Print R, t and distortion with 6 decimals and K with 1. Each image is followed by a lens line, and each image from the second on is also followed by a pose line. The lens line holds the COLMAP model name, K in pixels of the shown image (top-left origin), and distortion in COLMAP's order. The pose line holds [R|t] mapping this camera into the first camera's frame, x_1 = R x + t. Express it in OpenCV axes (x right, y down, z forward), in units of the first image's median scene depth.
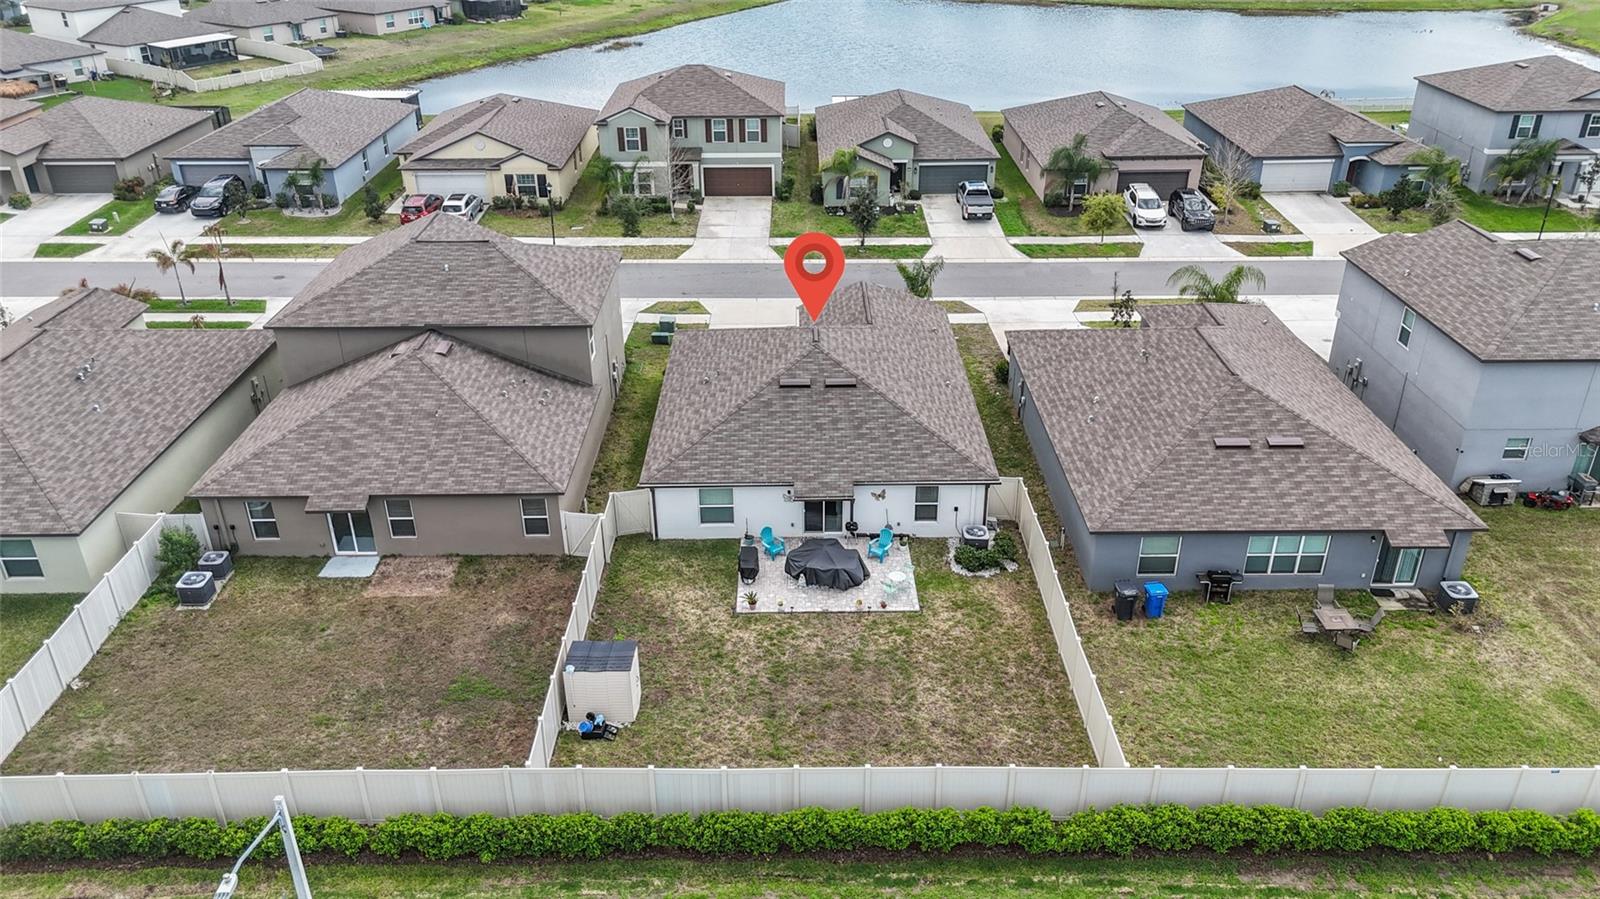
lens RADIAL K [[1158.3, 0, 800.0], [0, 1158.3, 449.5], [0, 0, 1]] dist [0.065903, -0.077559]
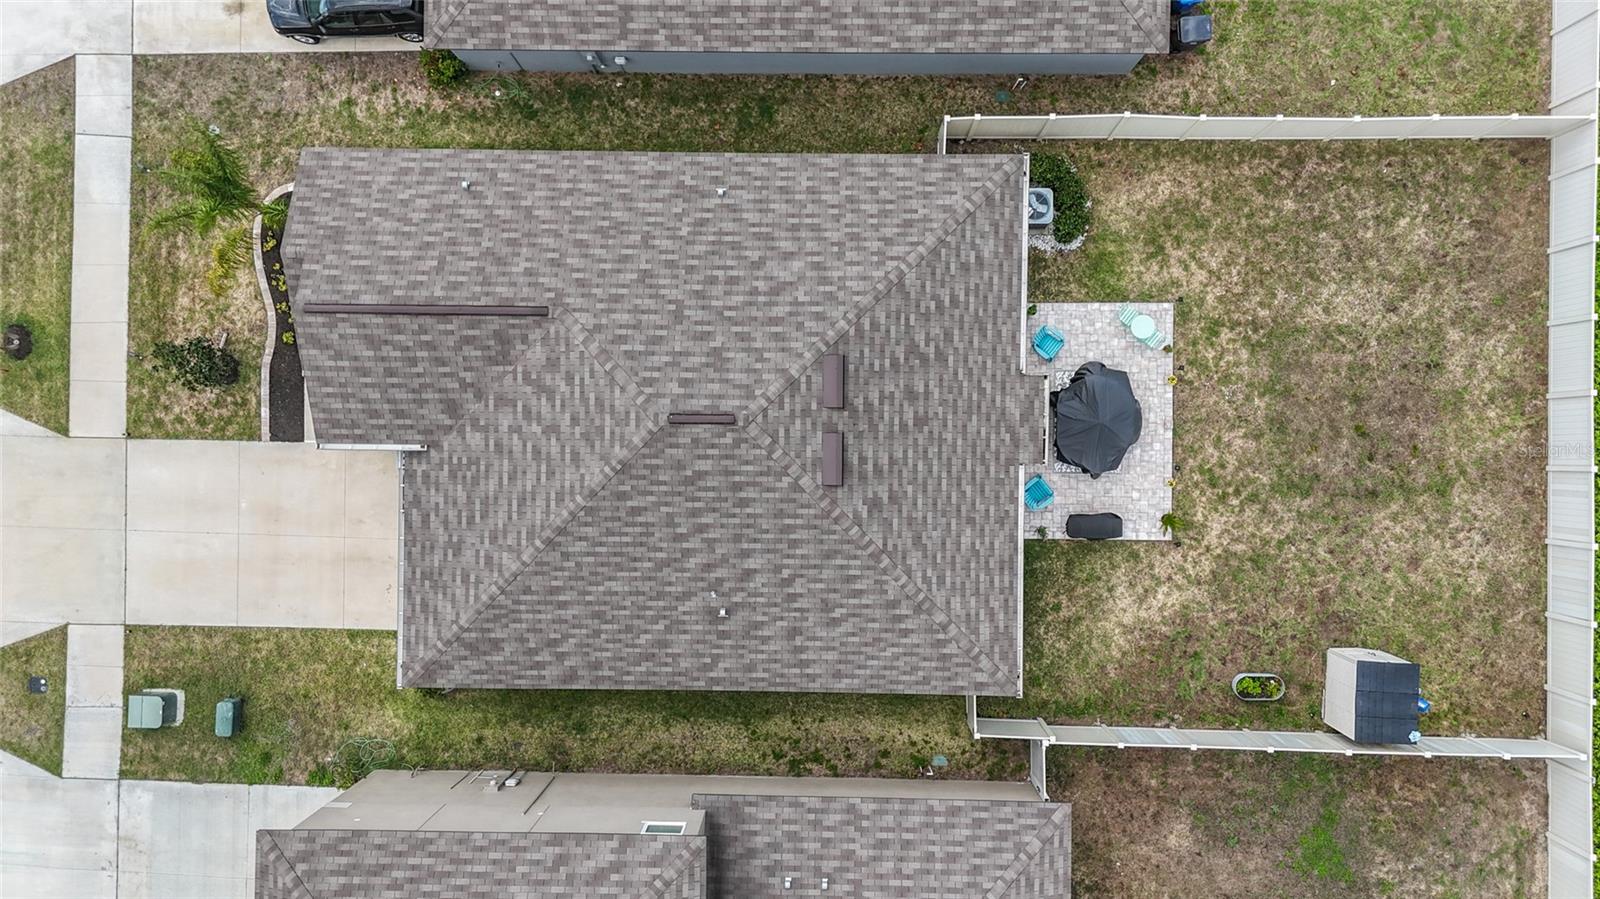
lens RADIAL K [[1158.3, 0, 800.0], [0, 1158.3, 449.5], [0, 0, 1]] dist [0.065903, -0.077559]
pose [[0.018477, -0.999821, 0.004029, -0.002222], [0.482487, 0.012446, 0.875815, -0.666507], [-0.875708, -0.014239, 0.482630, 0.847396]]
